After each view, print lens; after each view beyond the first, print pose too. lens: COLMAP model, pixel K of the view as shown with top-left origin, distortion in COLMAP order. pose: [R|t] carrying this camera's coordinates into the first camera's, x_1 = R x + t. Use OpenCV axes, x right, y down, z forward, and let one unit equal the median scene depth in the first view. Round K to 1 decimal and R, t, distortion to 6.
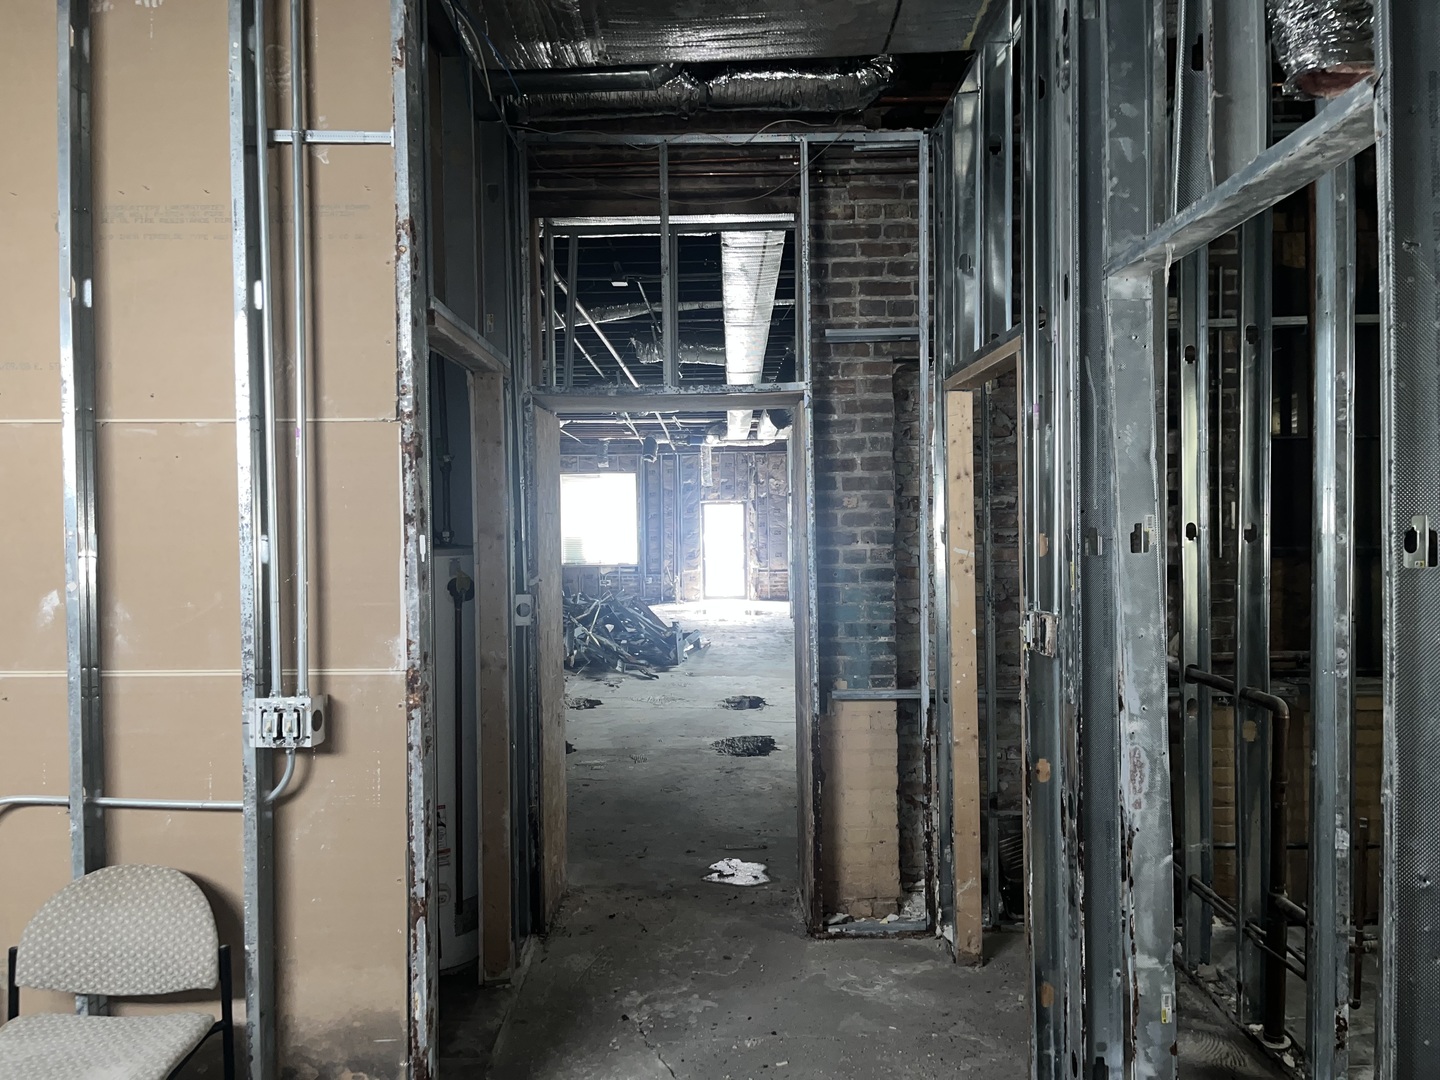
lens RADIAL K [[1089.0, 0, 710.8], [0, 1089.0, 542.5], [0, 0, 1]] dist [0.059986, -0.069542]
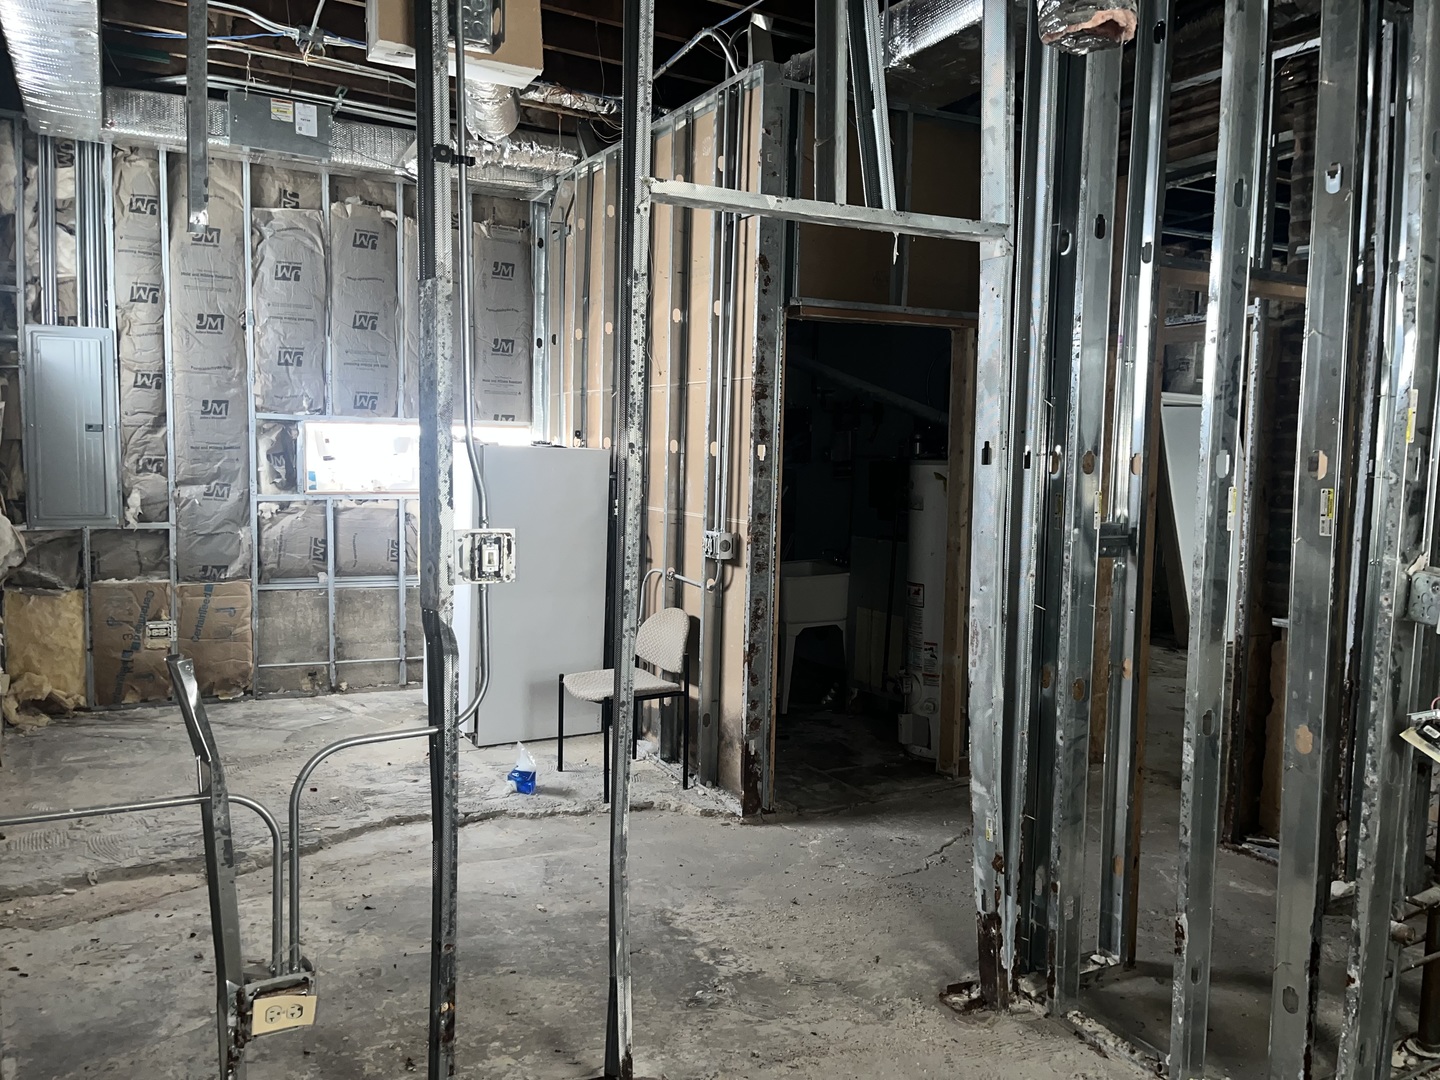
lens RADIAL K [[1089.0, 0, 714.8], [0, 1089.0, 546.1], [0, 0, 1]] dist [0.059986, -0.069542]
pose [[0.481343, 0.097587, -0.871083, 1.023323], [-0.038984, 0.995183, 0.089948, 0.001344], [0.875665, -0.009337, 0.482829, 0.099565]]
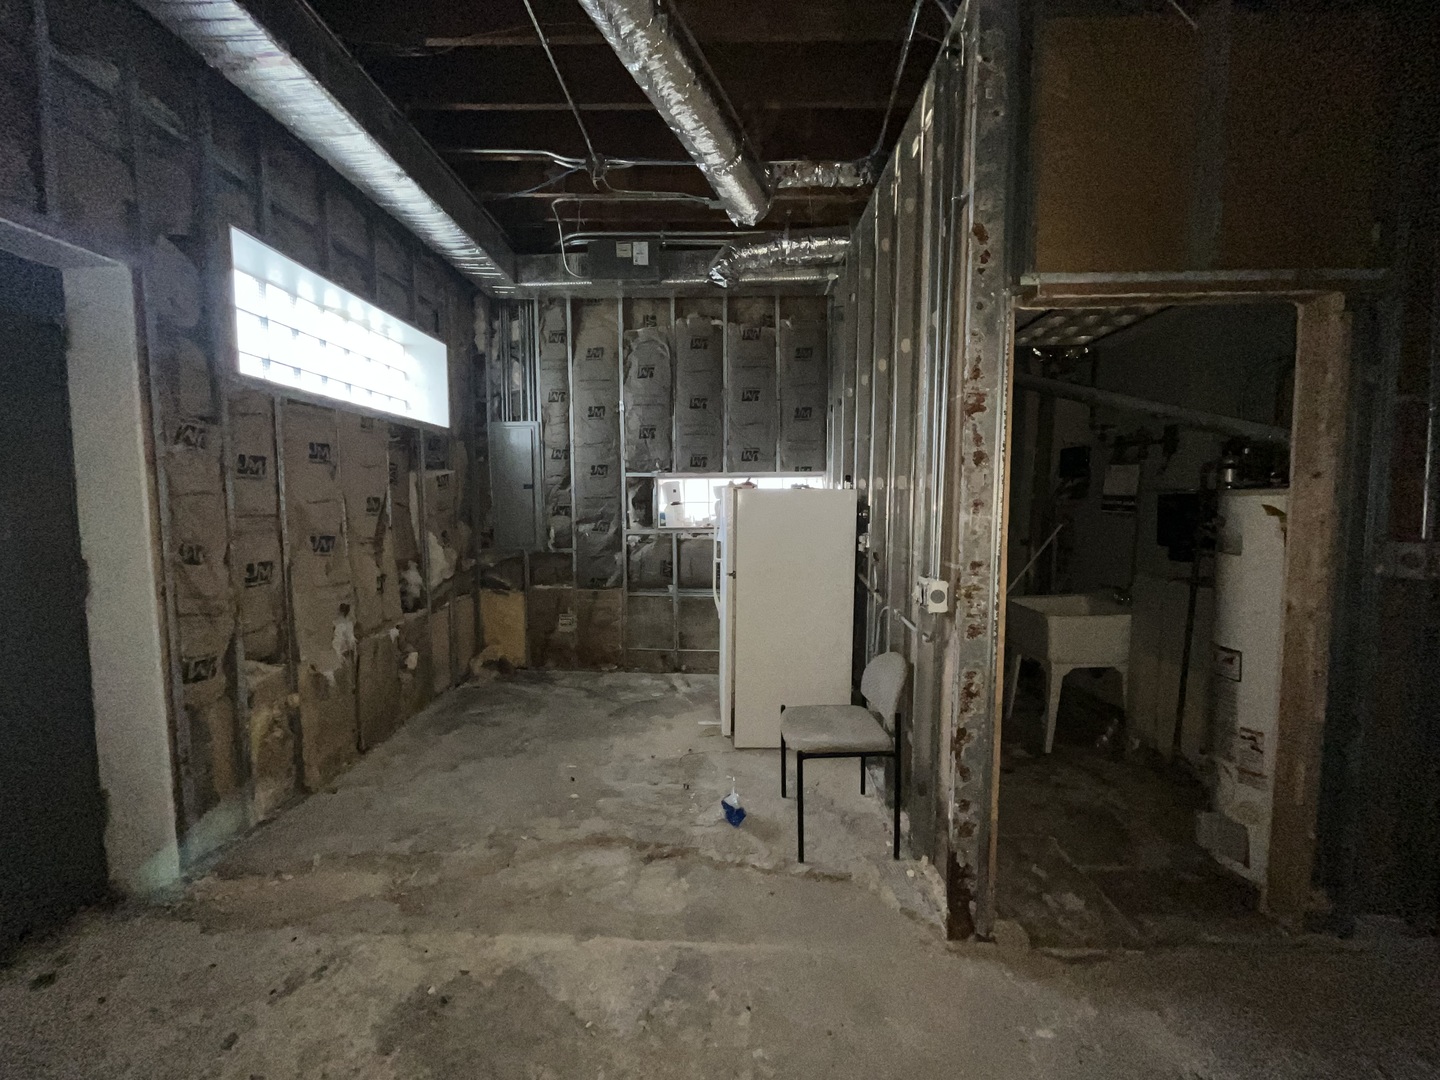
lens RADIAL K [[578.5, 0, 720.3], [0, 578.5, 540.6], [0, 0, 1]] dist [0.000046, -0.001176]
pose [[-0.014525, 0.085287, -0.996251, 0.374403], [-0.011069, 0.996281, 0.085451, 0.016885], [0.999833, 0.012268, -0.013527, 0.603367]]
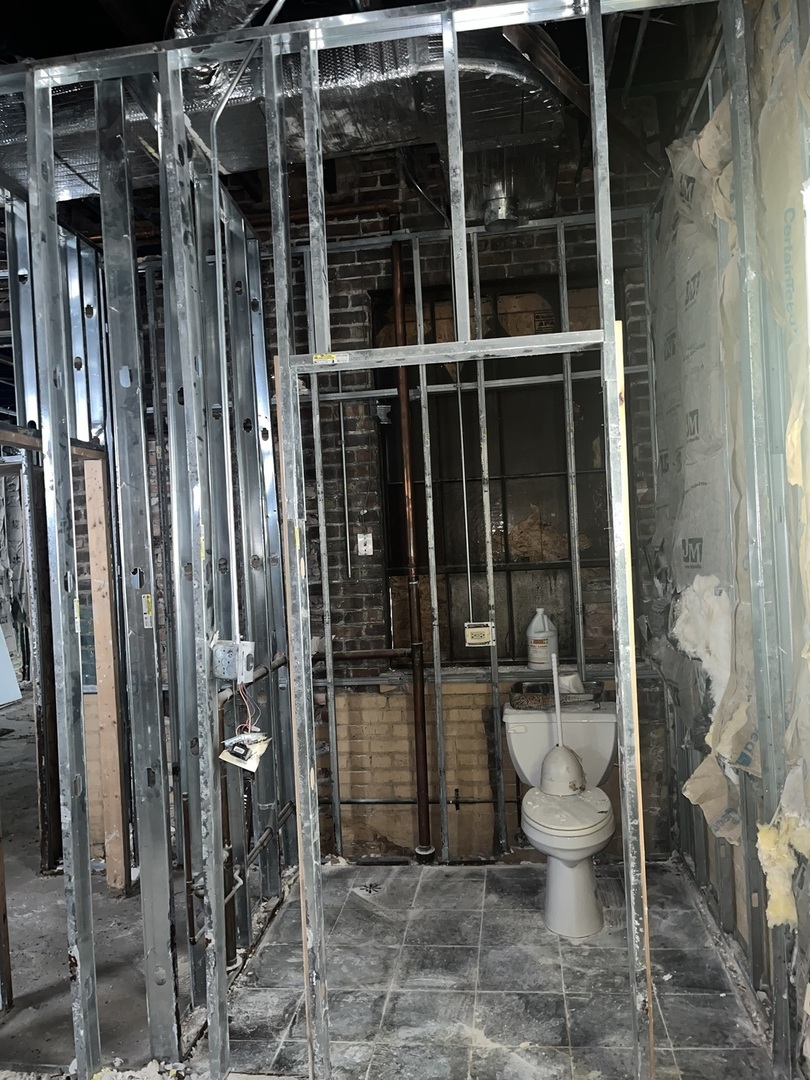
lens RADIAL K [[816.8, 0, 407.5], [0, 816.8, 547.6], [0, 0, 1]] dist [0.059986, -0.069542]
pose [[0.993441, -0.032703, -0.109572, 0.897319], [0.032265, 0.999463, -0.005766, -0.019123], [0.109702, 0.002193, 0.993962, 0.073690]]
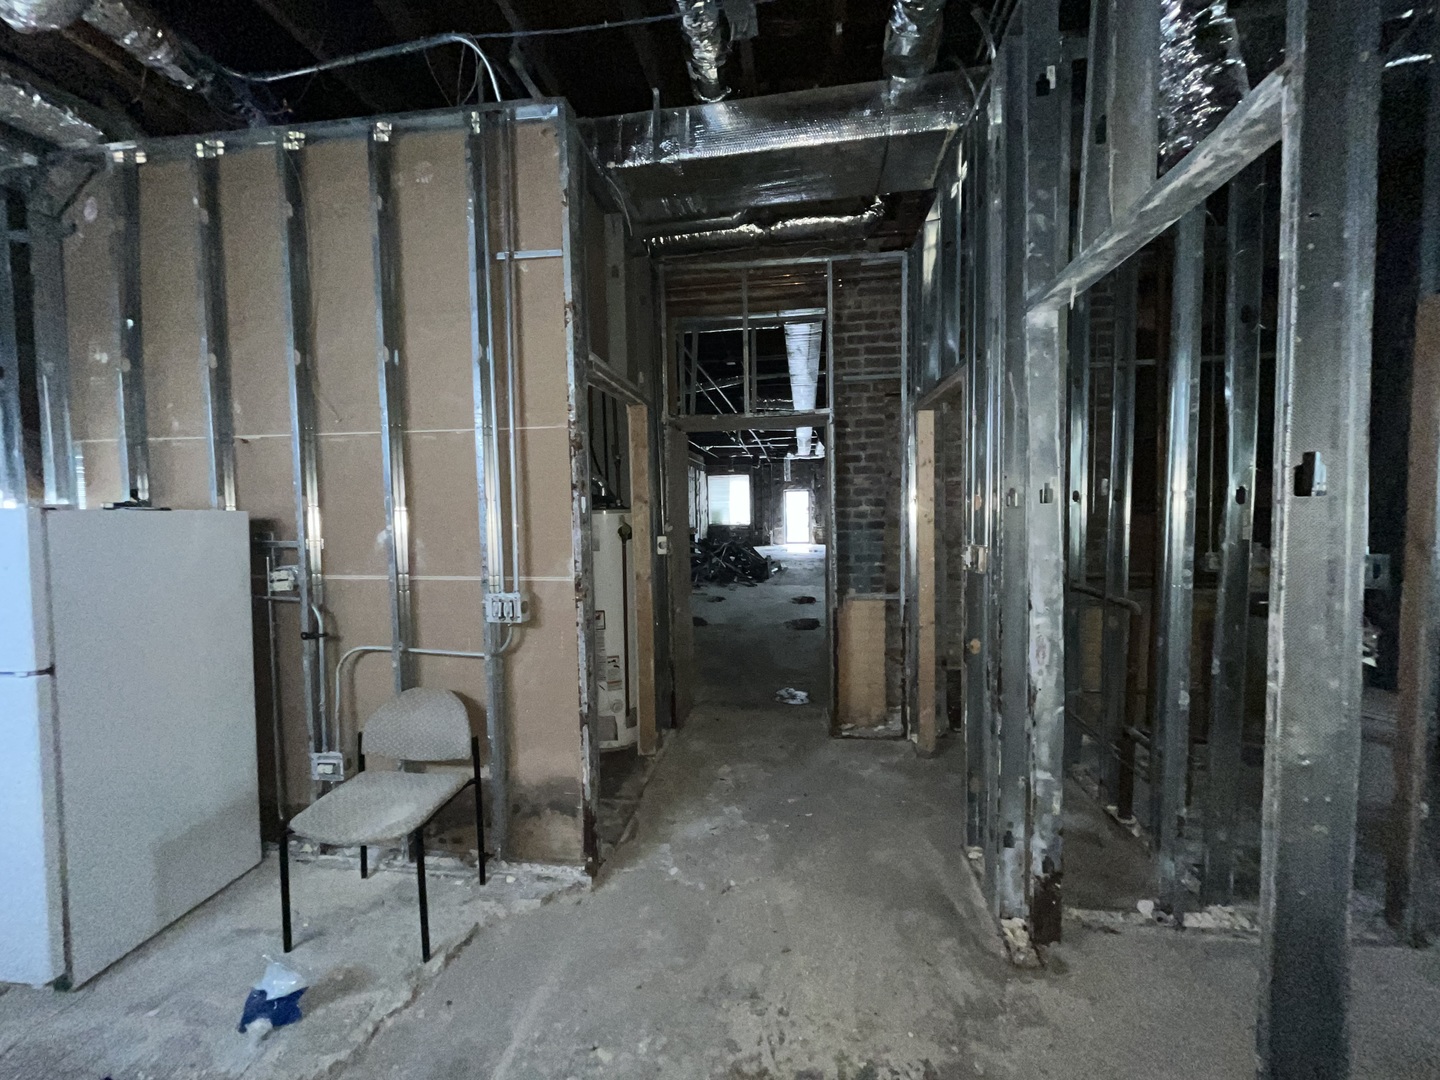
lens RADIAL K [[578.5, 0, 720.1], [0, 578.5, 540.4], [0, 0, 1]] dist [0.000046, -0.001176]
pose [[0.992100, 0.002187, -0.125432, 0.043138], [0.003501, 0.998976, 0.045105, 0.017555], [0.125402, -0.045188, 0.991076, 0.136965]]
